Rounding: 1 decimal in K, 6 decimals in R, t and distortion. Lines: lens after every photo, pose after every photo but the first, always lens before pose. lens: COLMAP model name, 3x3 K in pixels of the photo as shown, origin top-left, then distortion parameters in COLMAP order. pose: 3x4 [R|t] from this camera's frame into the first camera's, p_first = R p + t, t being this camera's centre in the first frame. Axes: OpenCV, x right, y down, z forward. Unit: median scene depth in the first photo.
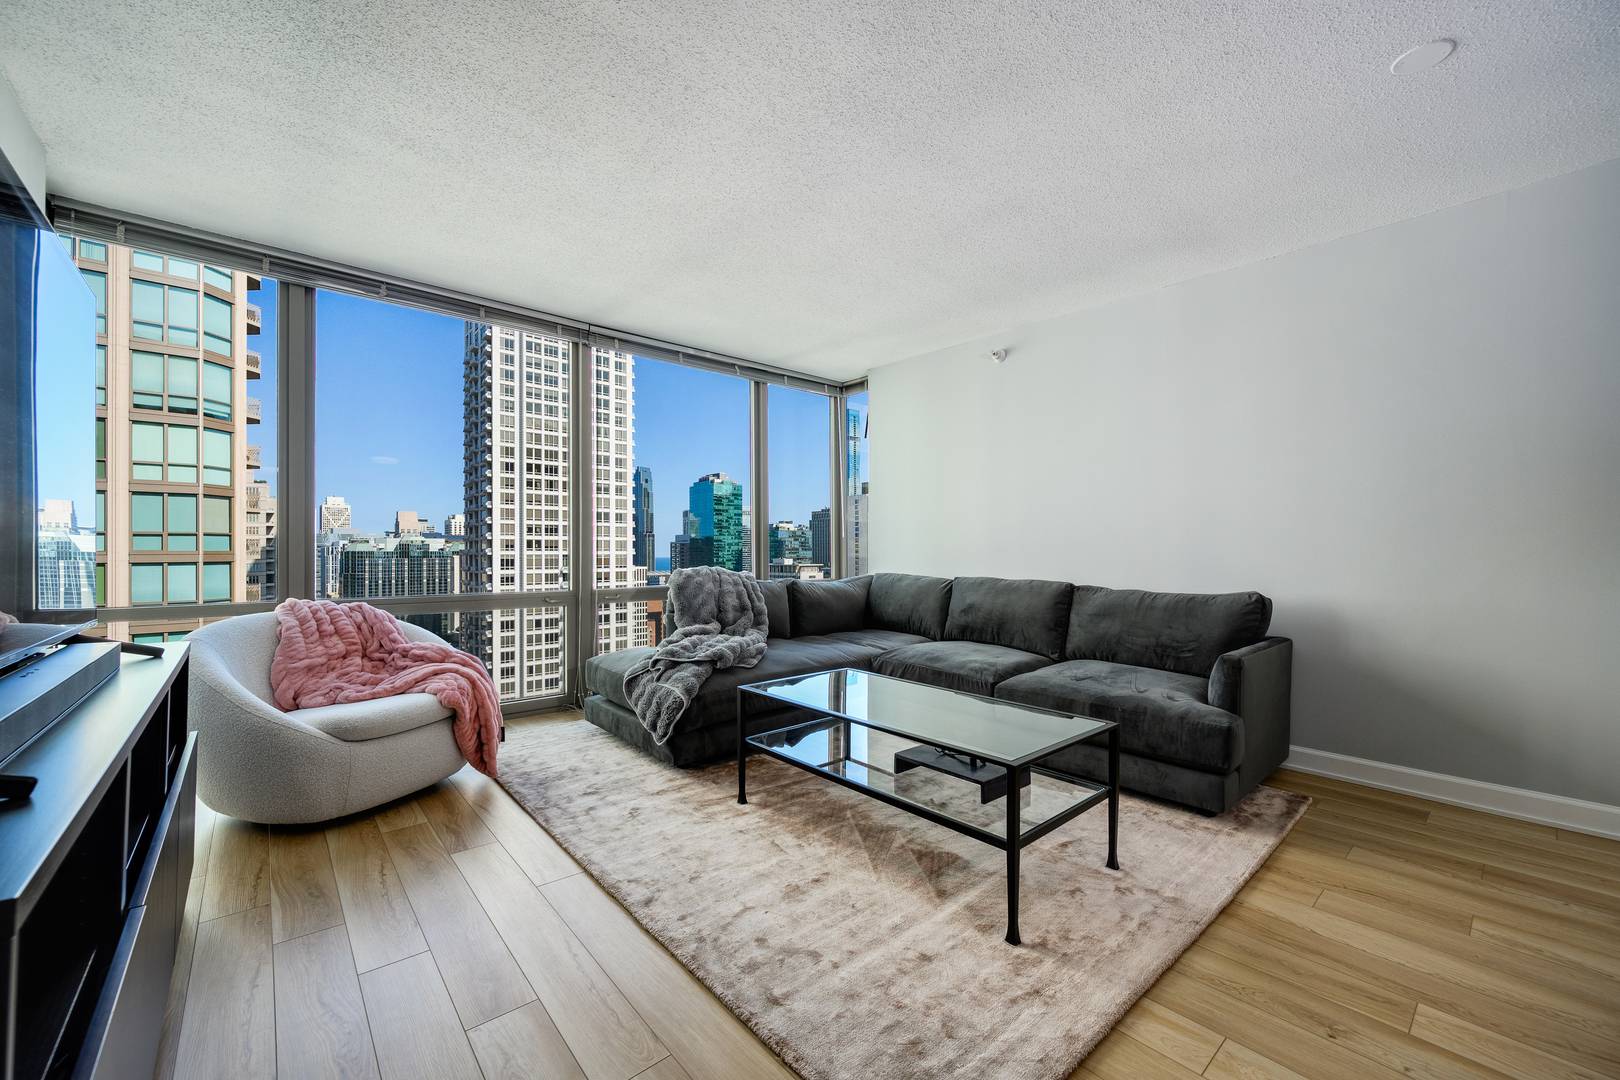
lens RADIAL K [[650.7, 0, 828.2], [0, 650.7, 548.0], [0, 0, 1]] dist [0.001871, 0.000392]
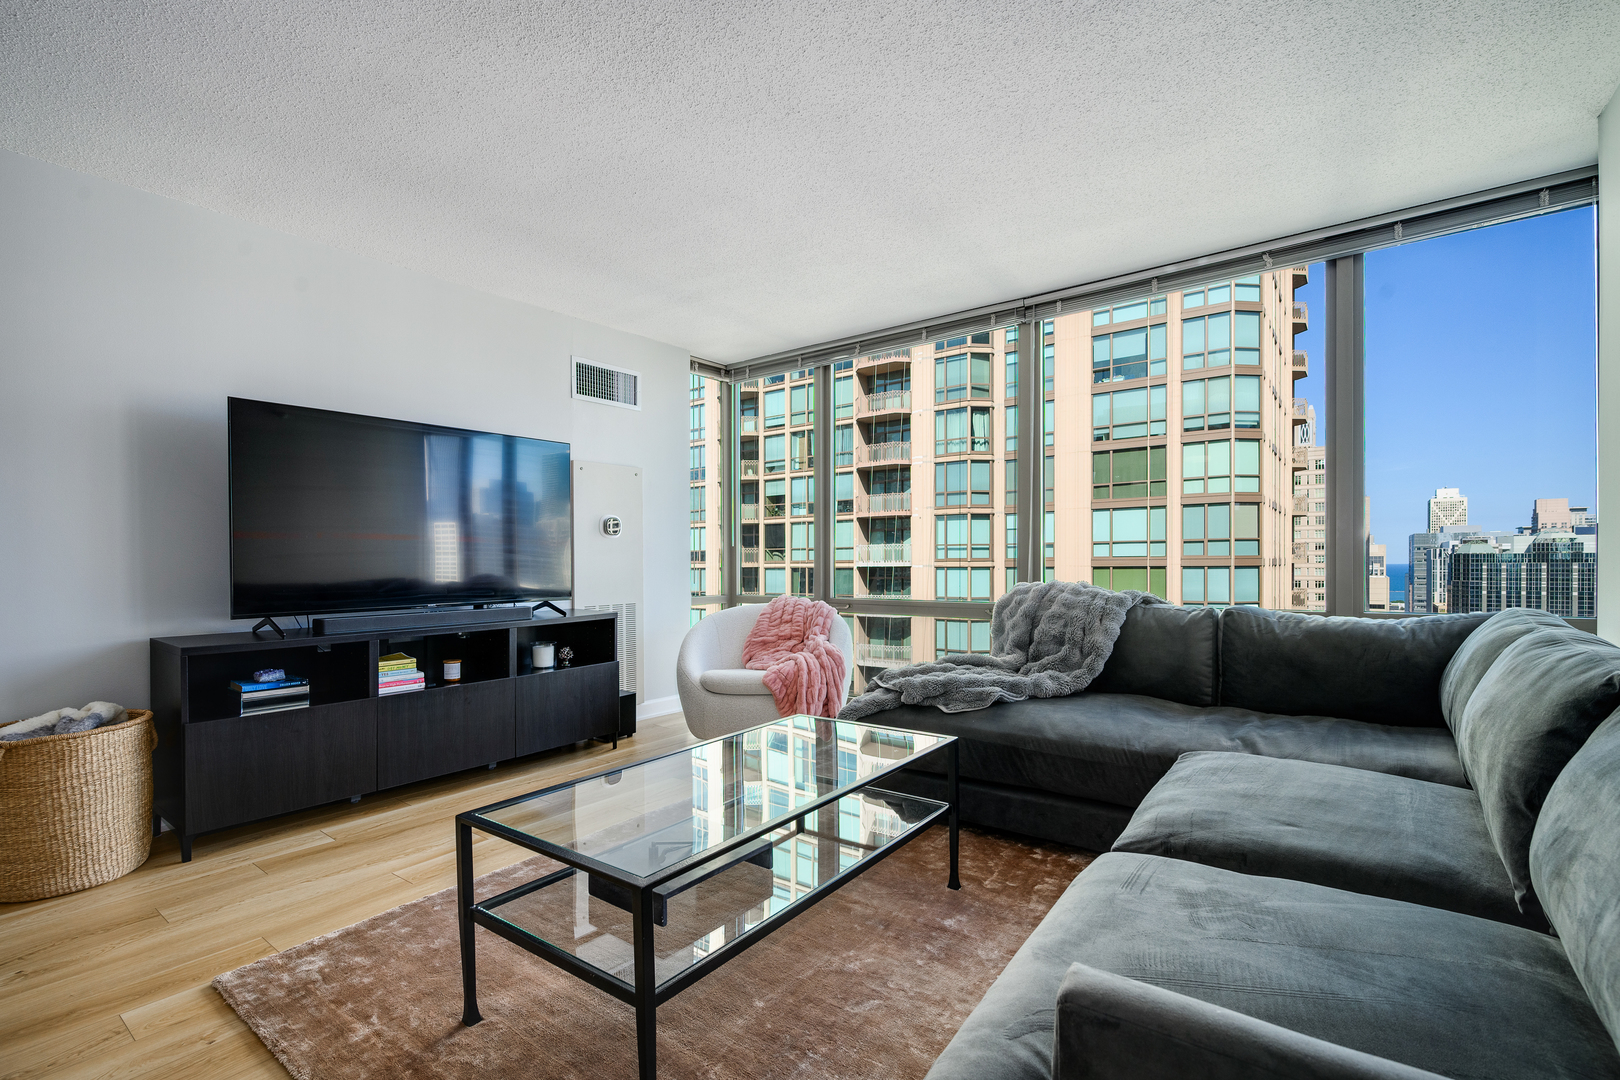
lens RADIAL K [[722.9, 0, 786.4], [0, 722.9, 577.9], [0, 0, 1]] dist [-0.003540, -0.001744]
pose [[0.177214, 0.024439, -0.983869, 0.597468], [0.013013, 0.999546, 0.027172, -0.001749], [0.984086, -0.017618, 0.176815, 0.572158]]
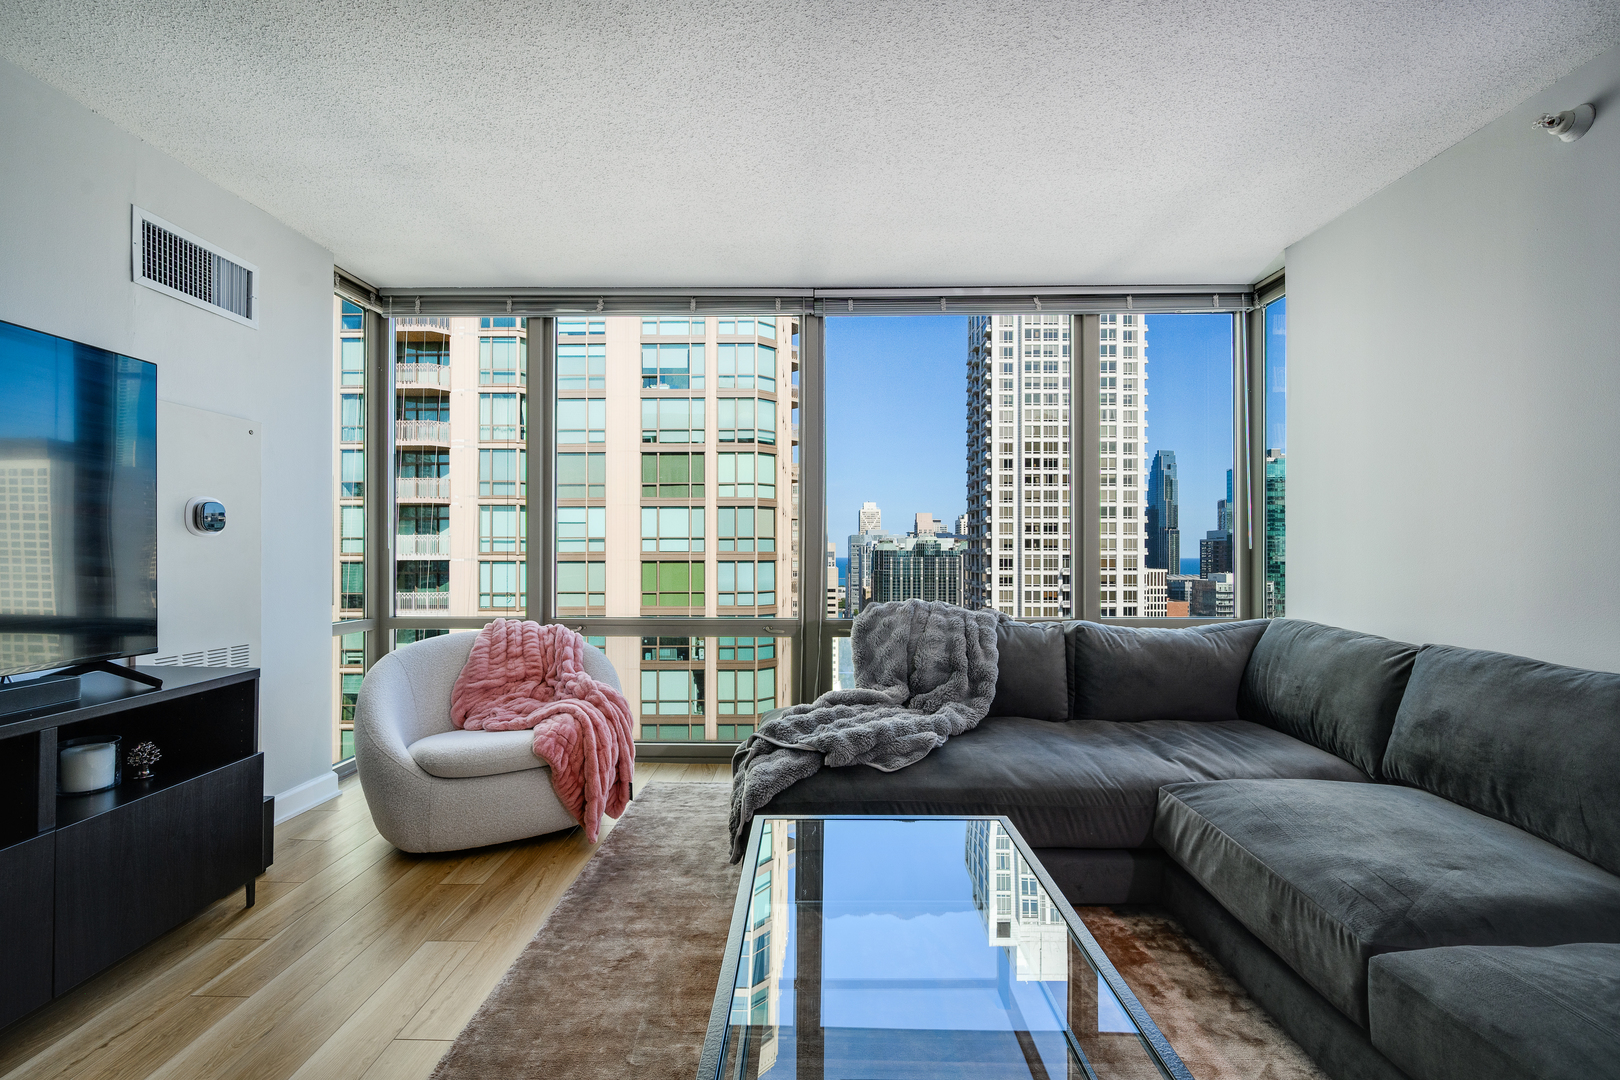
lens RADIAL K [[722.9, 0, 799.5], [0, 722.9, 540.5], [0, 0, 1]] dist [-0.003540, -0.001744]
pose [[0.734688, -0.007398, -0.678365, 0.249285], [0.001126, 0.999952, -0.009687, -0.026976], [0.678405, 0.006353, 0.734661, 0.374210]]
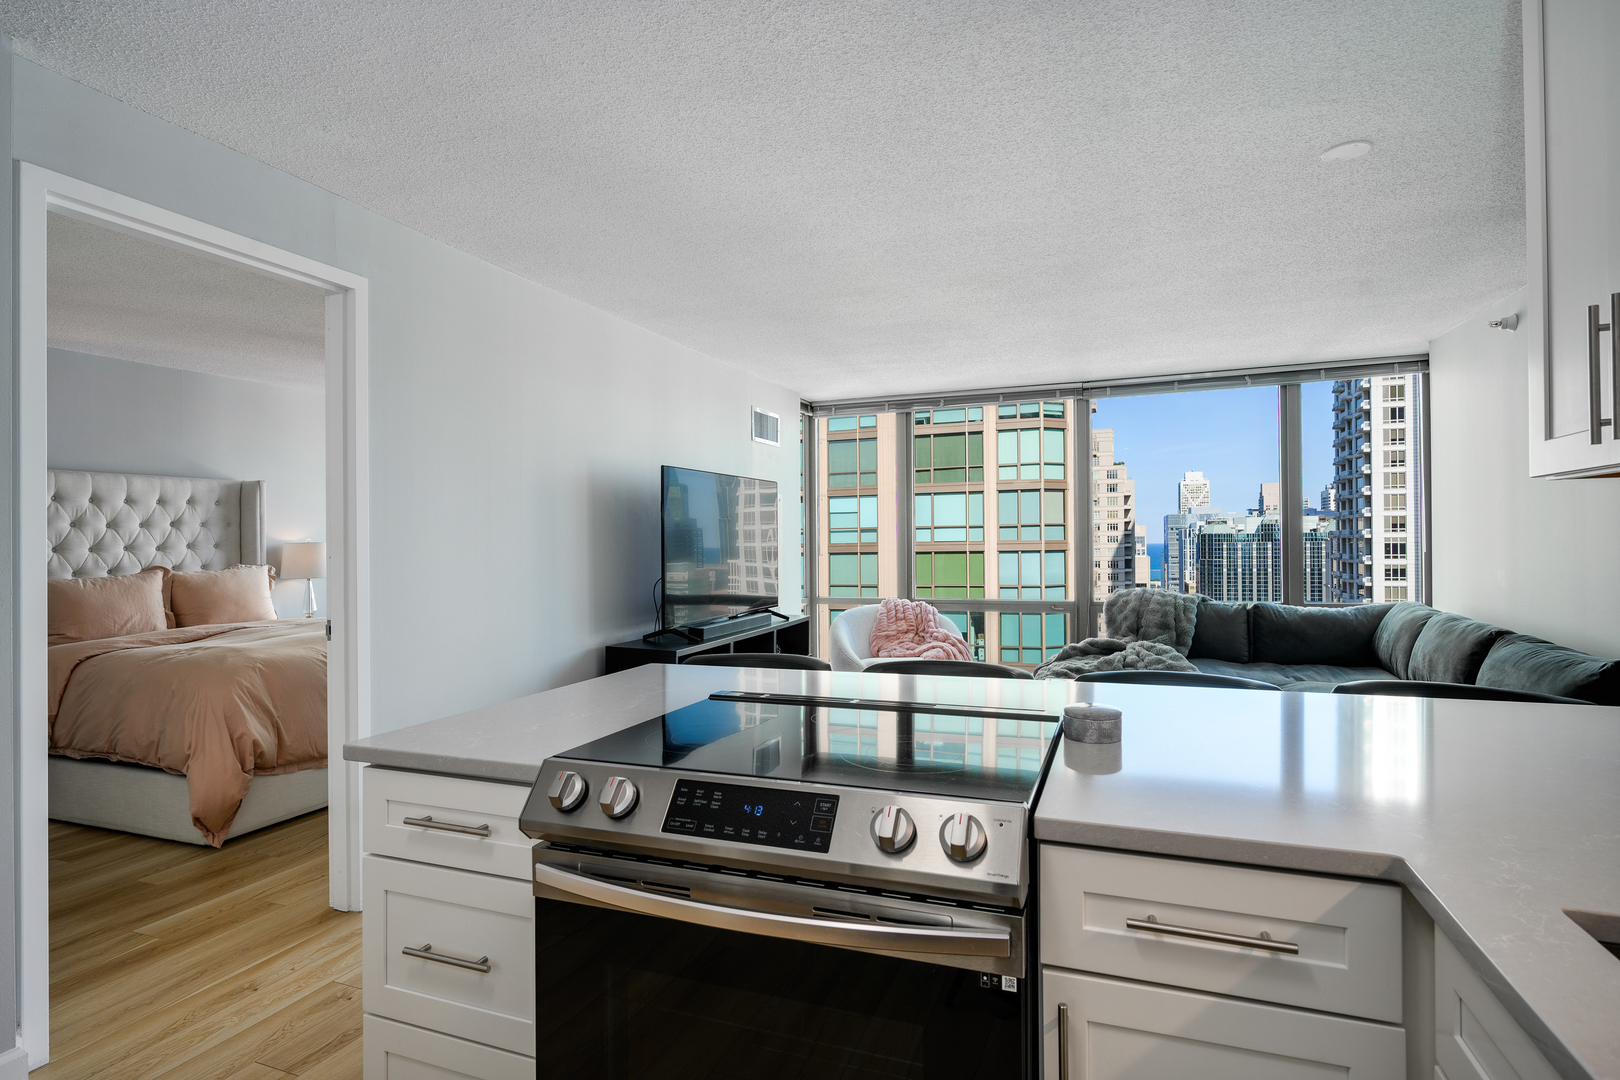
lens RADIAL K [[837.9, 0, 787.5], [0, 837.9, 544.4], [0, 0, 1]] dist [0.000052, 0.001625]
pose [[0.452472, 0.000644, -0.891778, 0.871207], [0.016833, 0.999815, 0.009263, -0.073399], [0.891620, -0.019203, 0.452378, -0.226940]]
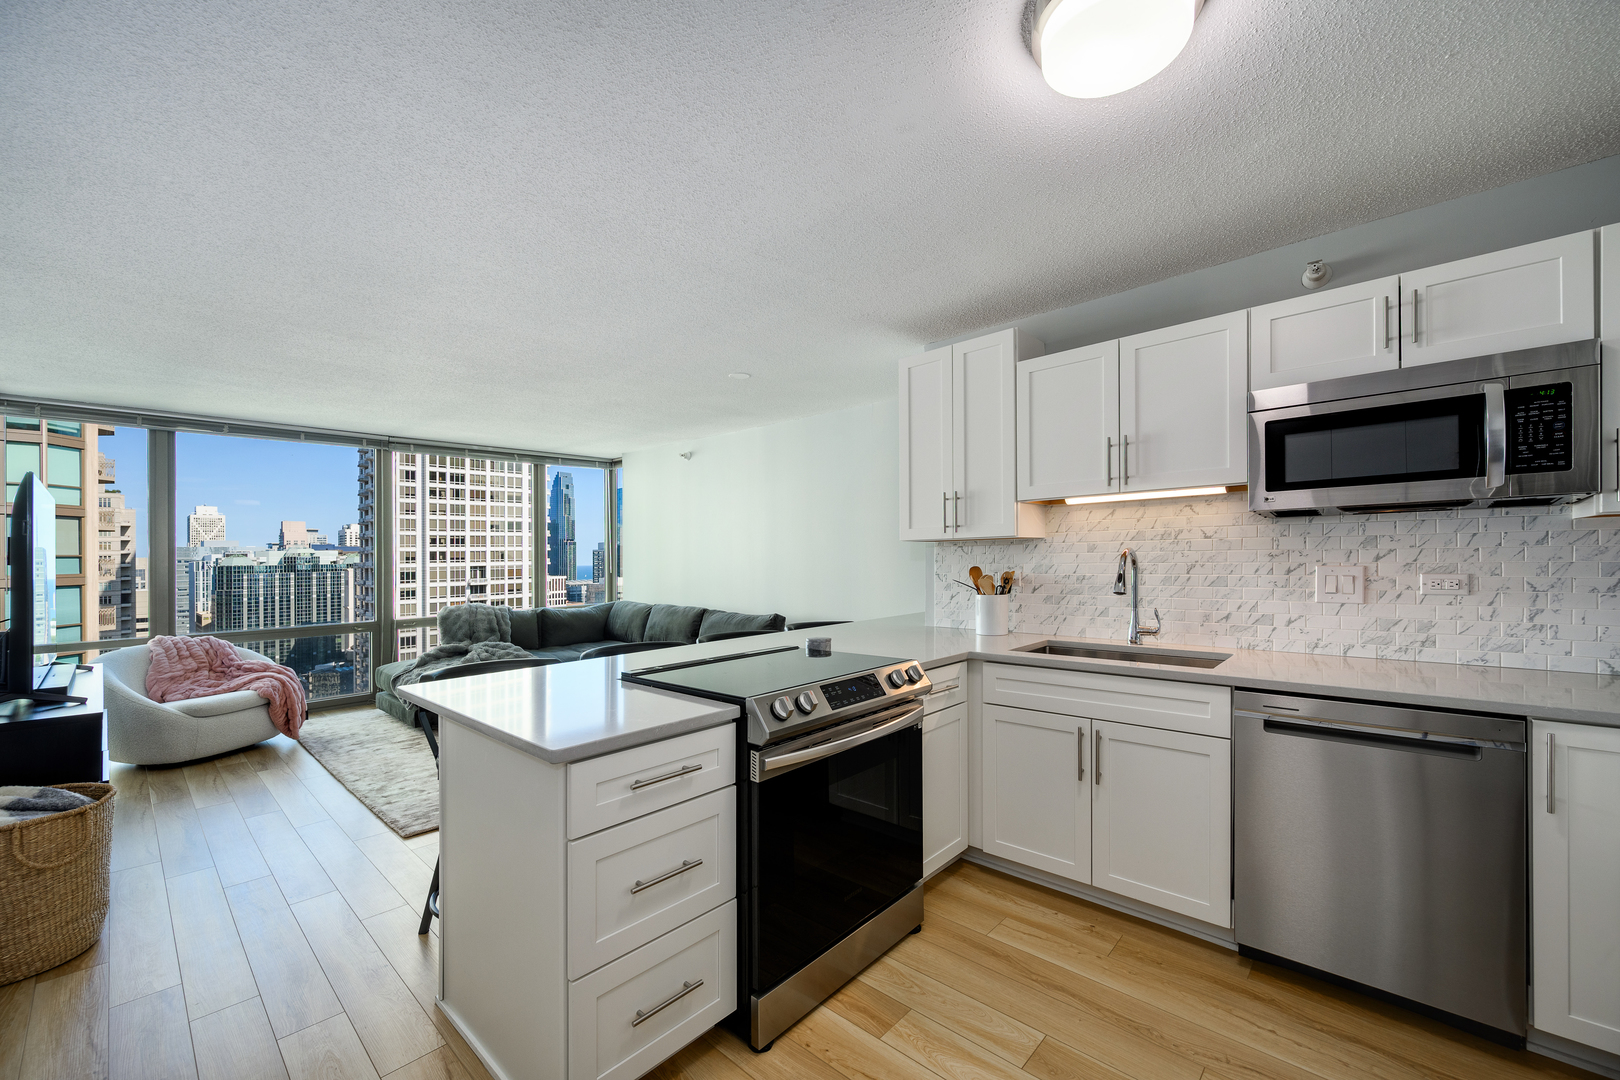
lens RADIAL K [[650.7, 0, 837.8], [0, 650.7, 545.5], [0, 0, 1]] dist [0.001871, 0.000392]
pose [[0.992521, -0.014627, 0.121193, 0.498461], [0.015975, 0.999821, -0.010161, -0.078084], [-0.121023, 0.012021, 0.992577, -0.619476]]
